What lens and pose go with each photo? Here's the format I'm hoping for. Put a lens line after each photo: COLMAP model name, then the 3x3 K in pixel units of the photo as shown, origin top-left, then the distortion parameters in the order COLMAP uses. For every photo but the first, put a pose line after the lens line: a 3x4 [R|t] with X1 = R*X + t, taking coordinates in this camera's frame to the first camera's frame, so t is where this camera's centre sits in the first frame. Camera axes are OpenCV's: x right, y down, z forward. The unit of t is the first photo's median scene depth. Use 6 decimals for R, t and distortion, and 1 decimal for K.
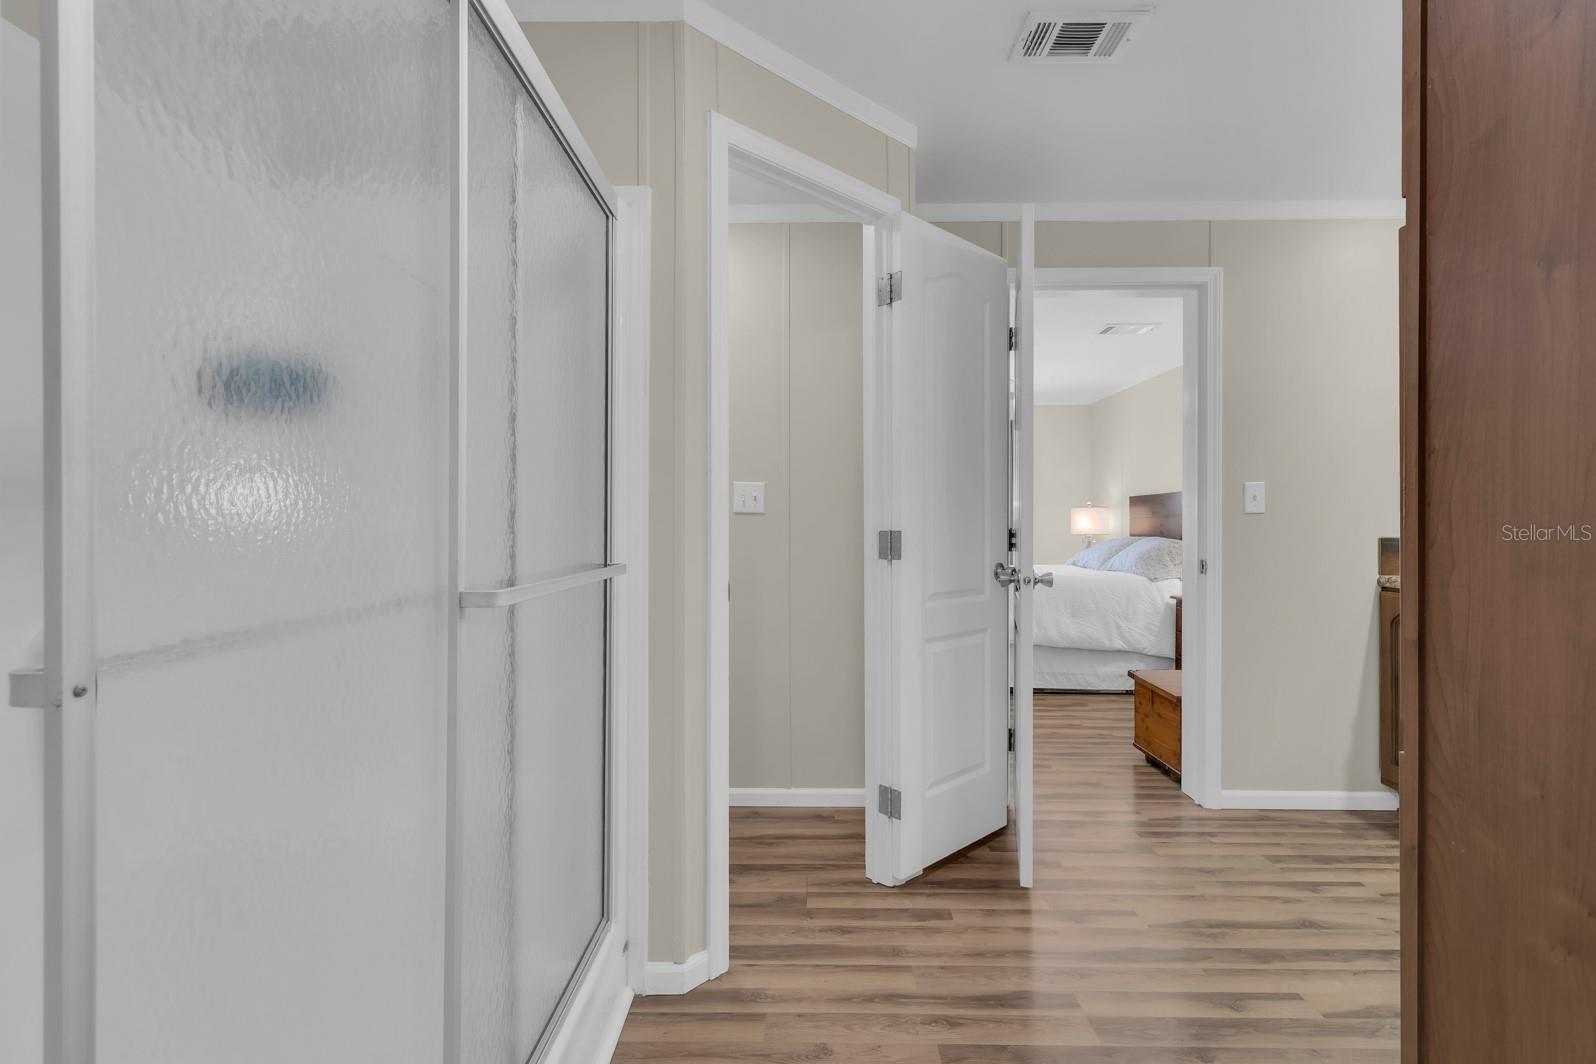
lens RADIAL K [[742.0, 0, 802.9], [0, 742.0, 527.1], [0, 0, 1]] dist [0.001453, 0.000717]
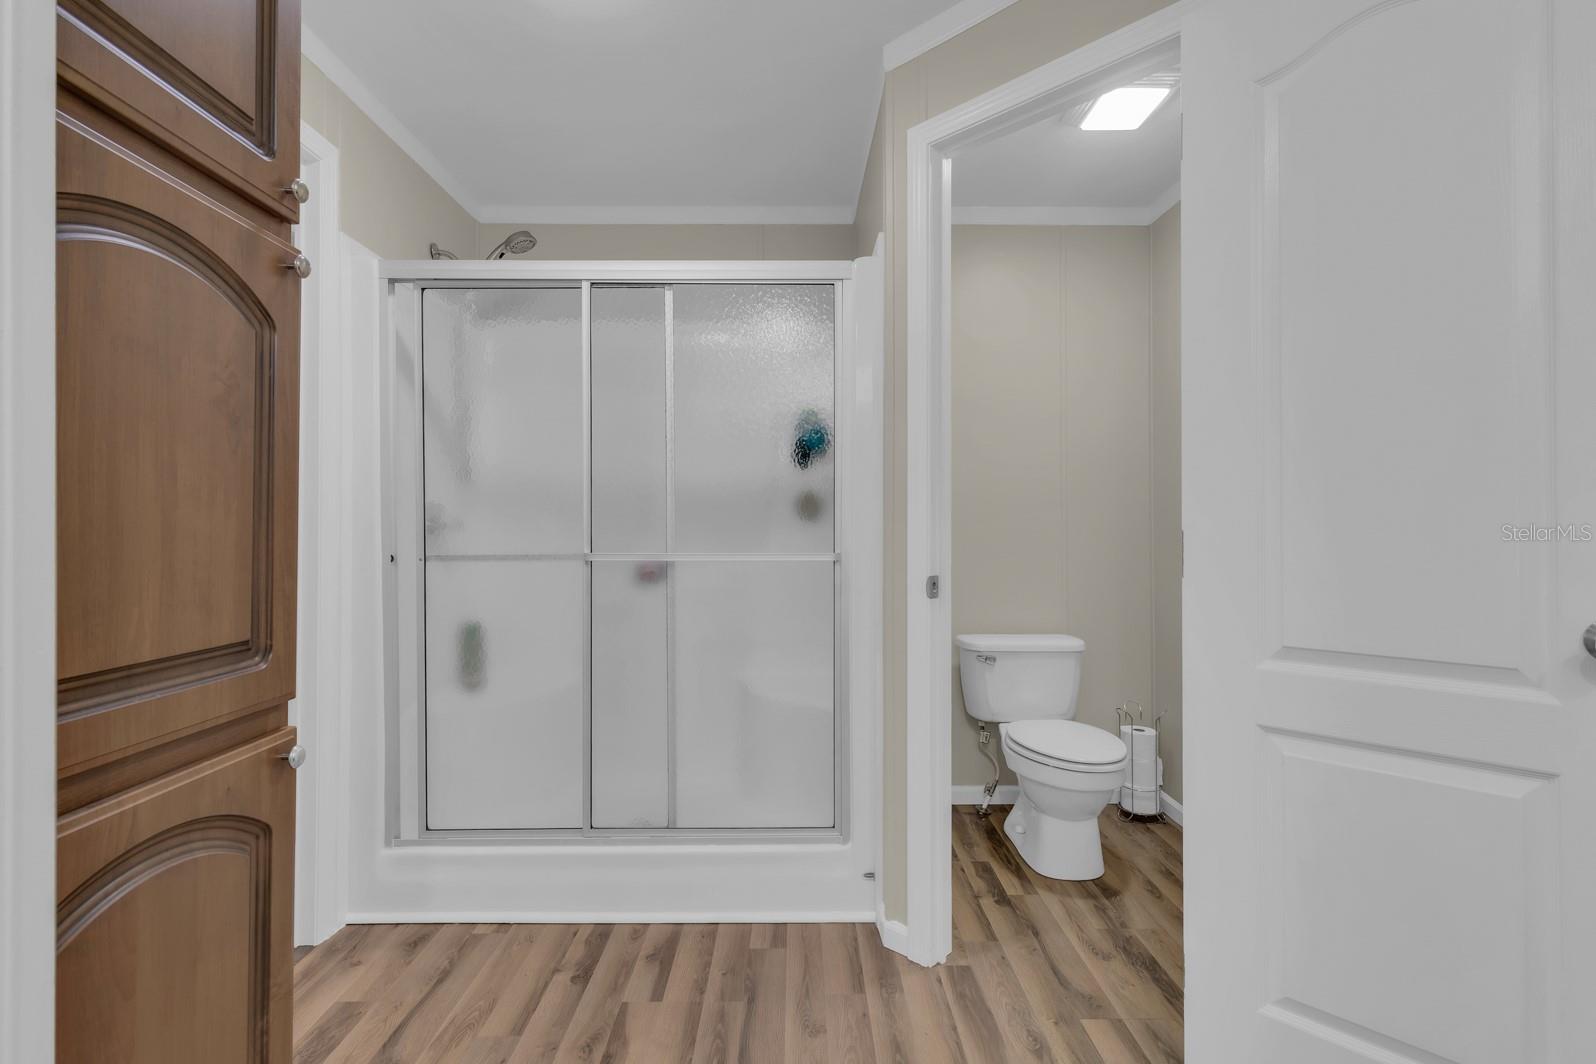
lens RADIAL K [[742.0, 0, 802.9], [0, 742.0, 527.1], [0, 0, 1]] dist [0.001453, 0.000717]
pose [[0.015370, -0.001968, -0.999880, 0.924011], [0.002423, 0.999995, -0.001931, 0.003825], [0.999879, -0.002393, 0.015375, 0.840410]]
